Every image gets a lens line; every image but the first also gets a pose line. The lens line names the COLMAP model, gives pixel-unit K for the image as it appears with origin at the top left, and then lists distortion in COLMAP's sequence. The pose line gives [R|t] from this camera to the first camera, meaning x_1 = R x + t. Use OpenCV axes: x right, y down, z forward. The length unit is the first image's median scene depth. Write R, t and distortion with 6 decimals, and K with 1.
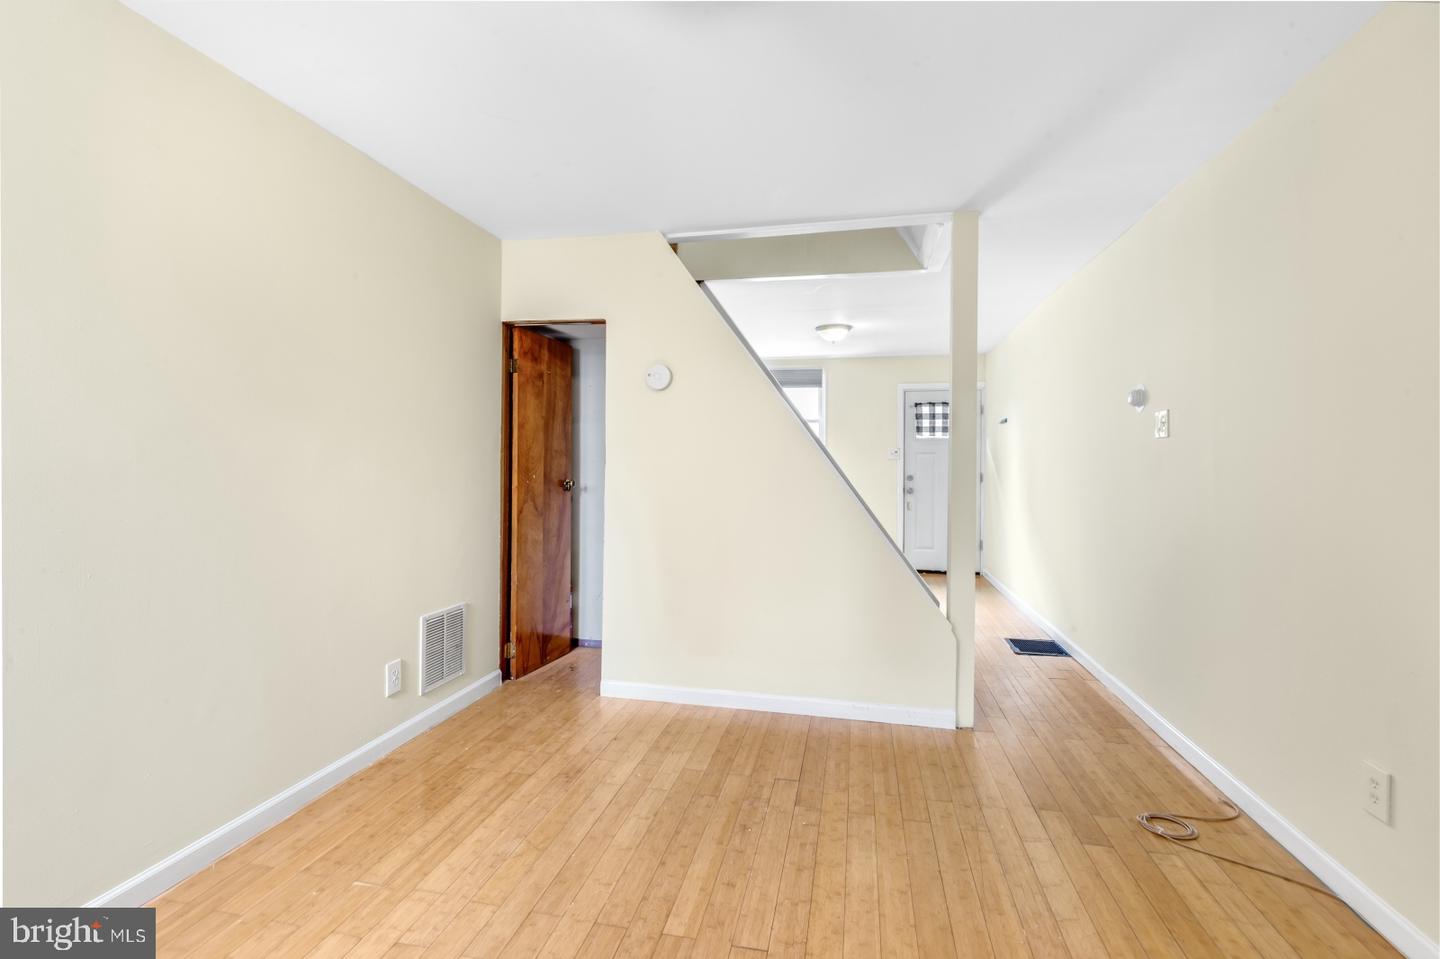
lens RADIAL K [[653.0, 0, 713.0], [0, 653.0, 465.1], [0, 0, 1]] dist [0.000046, -0.000064]
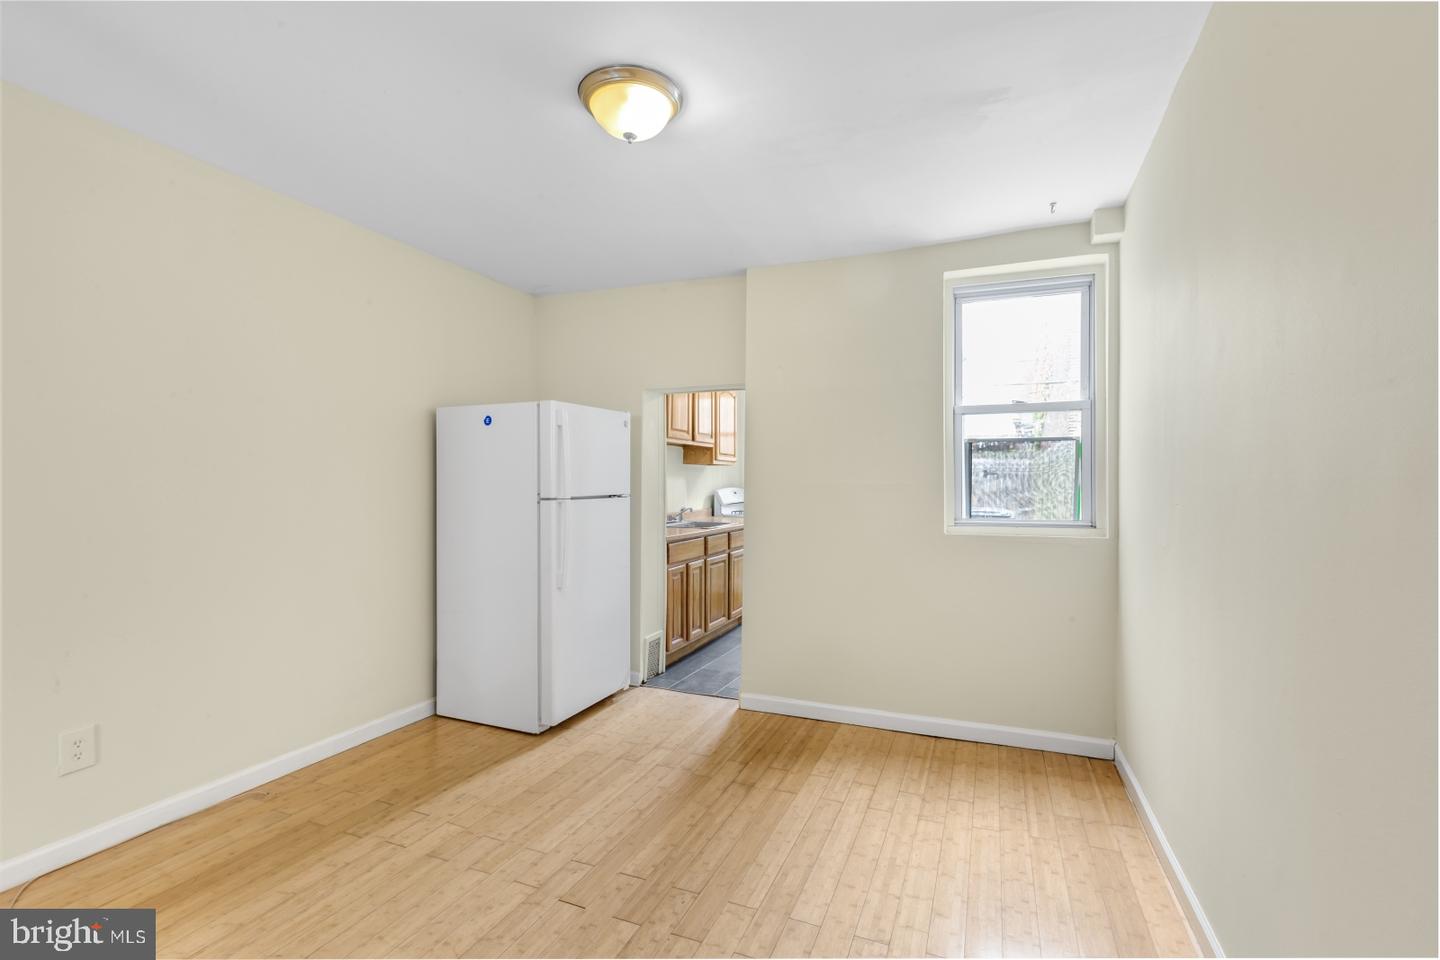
lens RADIAL K [[653.0, 0, 713.0], [0, 653.0, 465.6], [0, 0, 1]] dist [0.000046, -0.000064]
pose [[-0.982951, 0.002706, 0.183849, -0.310144], [-0.001521, 0.999738, -0.022845, -0.006364], [-0.183862, -0.022736, -0.982689, 1.615113]]
